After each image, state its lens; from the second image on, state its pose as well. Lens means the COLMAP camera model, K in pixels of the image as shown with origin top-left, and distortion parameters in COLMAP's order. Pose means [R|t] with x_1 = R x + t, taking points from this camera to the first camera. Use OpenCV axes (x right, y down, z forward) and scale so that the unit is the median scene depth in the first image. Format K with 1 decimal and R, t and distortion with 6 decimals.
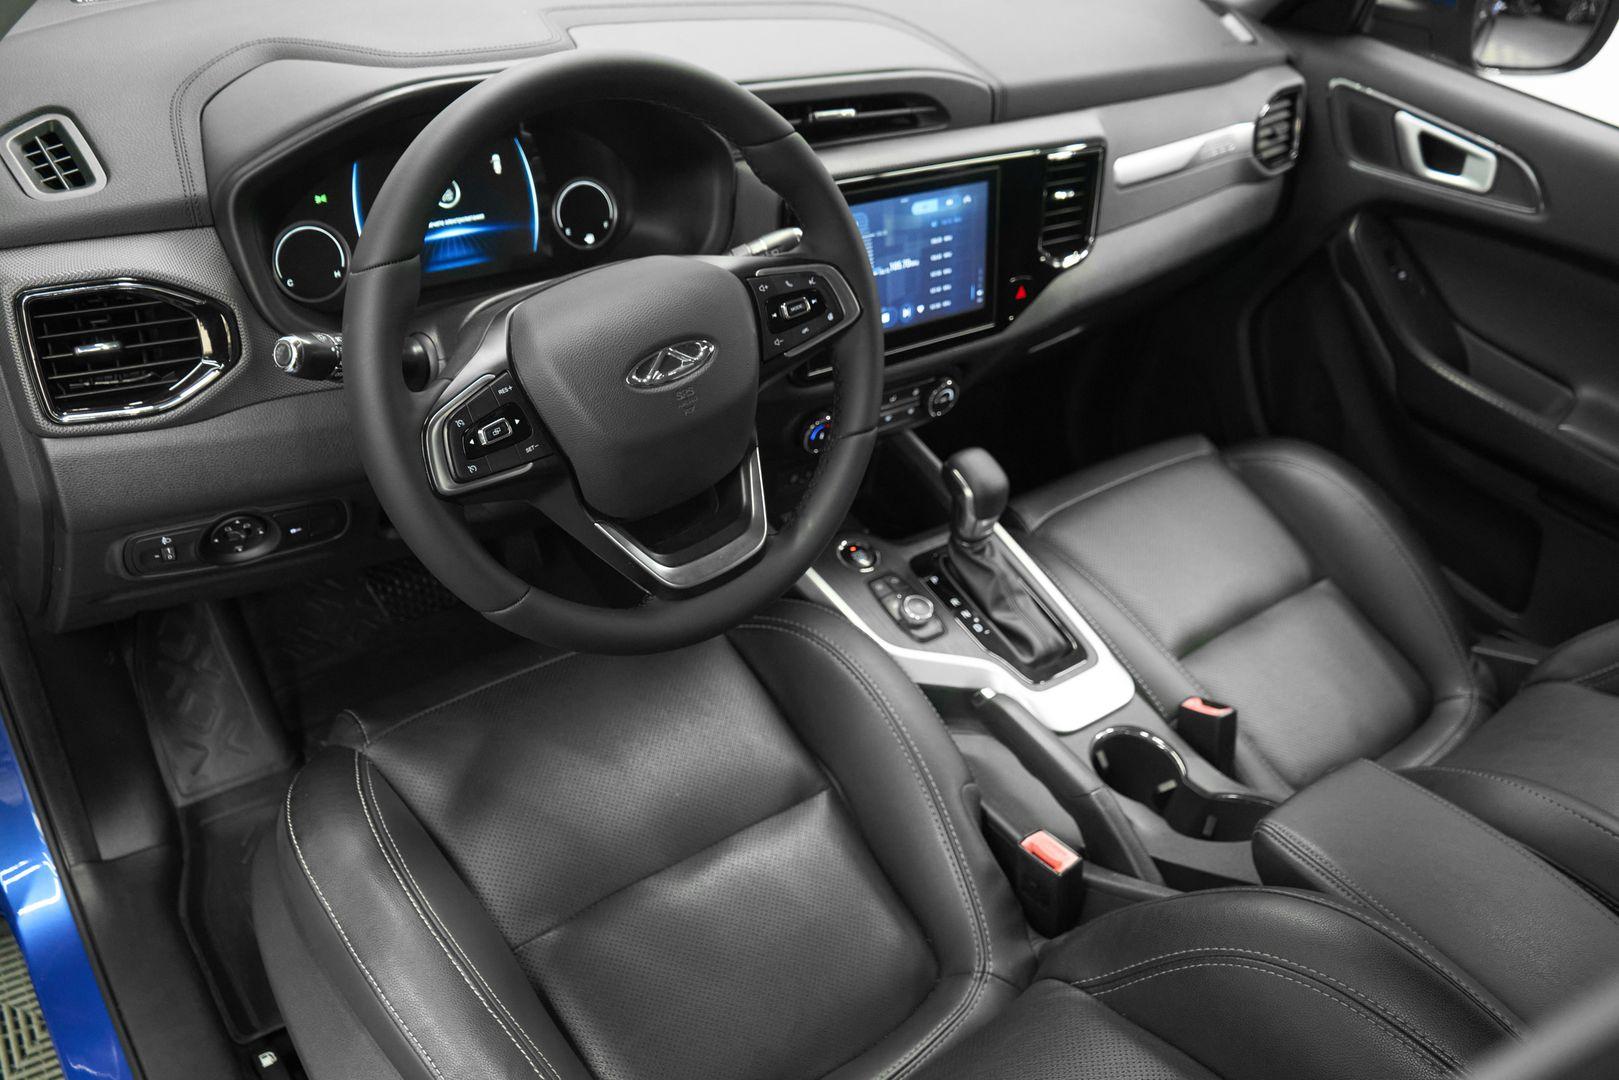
lens RADIAL K [[1310.0, 0, 798.6], [0, 1310.0, 525.1], [0, 0, 1]] dist [-0.086815, 0.002001]
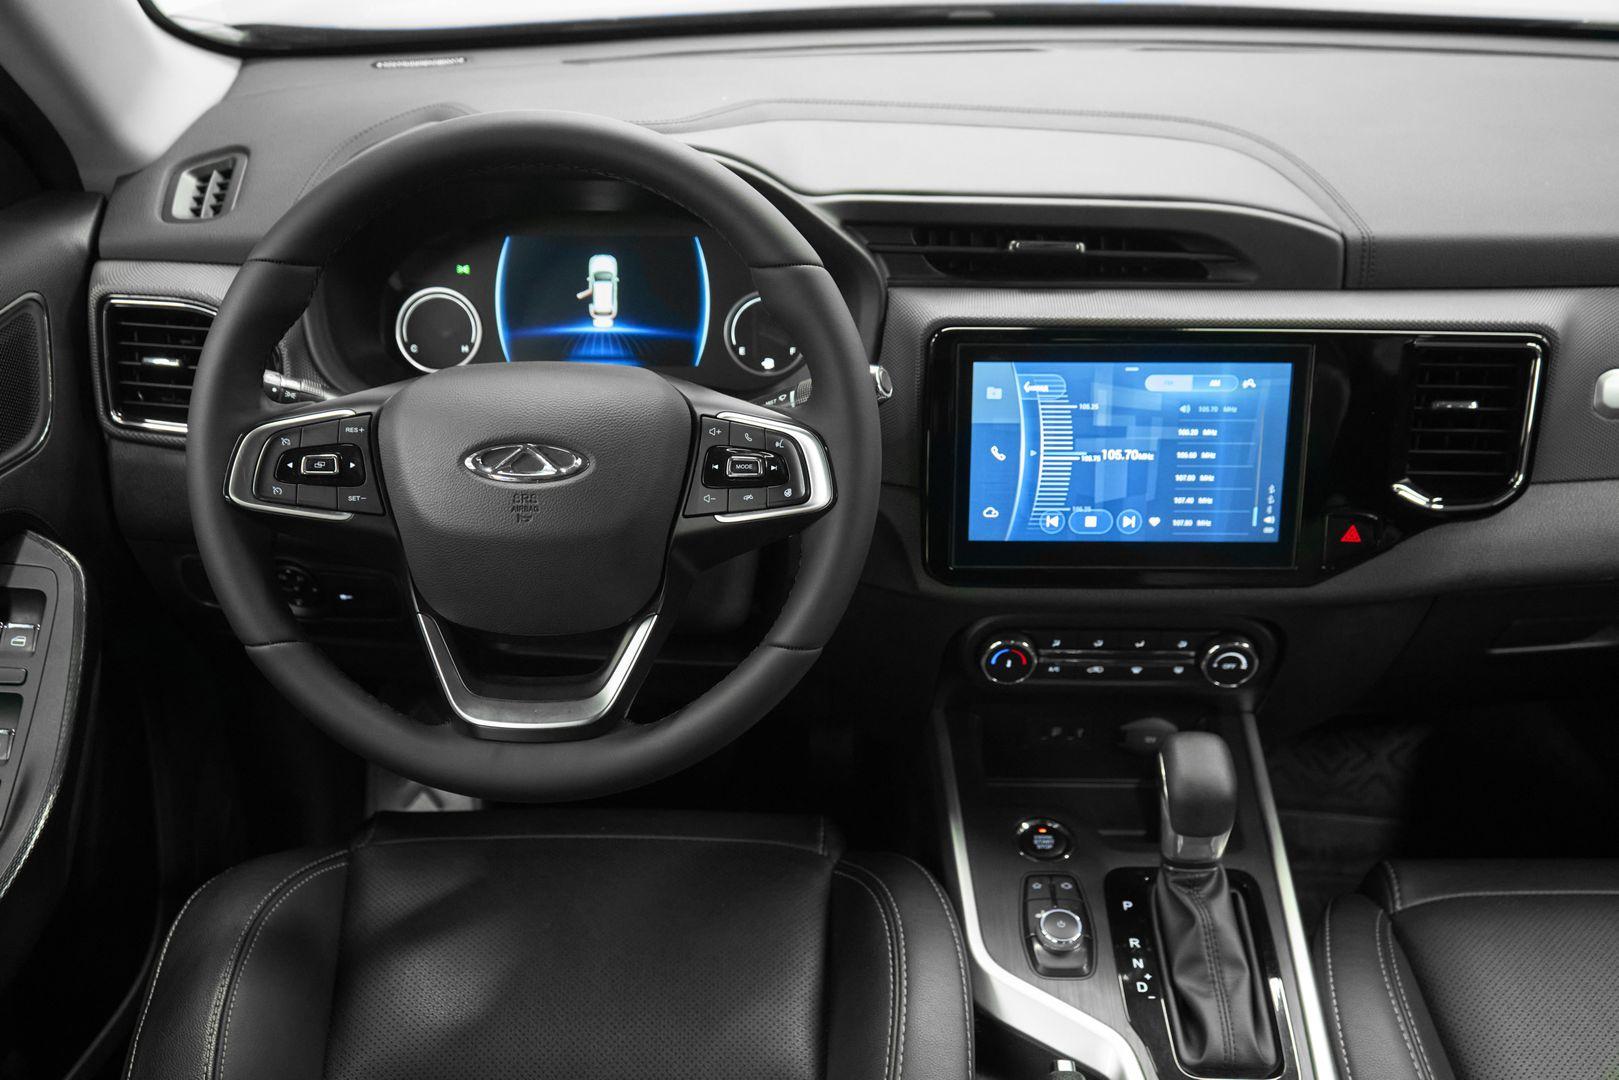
lens RADIAL K [[1686.1, 0, 808.2], [0, 1686.1, 536.9], [0, 0, 1]] dist [0.047814, 0.000000]
pose [[0.793891, 0.181085, -0.580470, 0.483588], [-0.281192, 0.955753, -0.086418, -0.021600], [0.539136, 0.231830, 0.809683, 0.135060]]
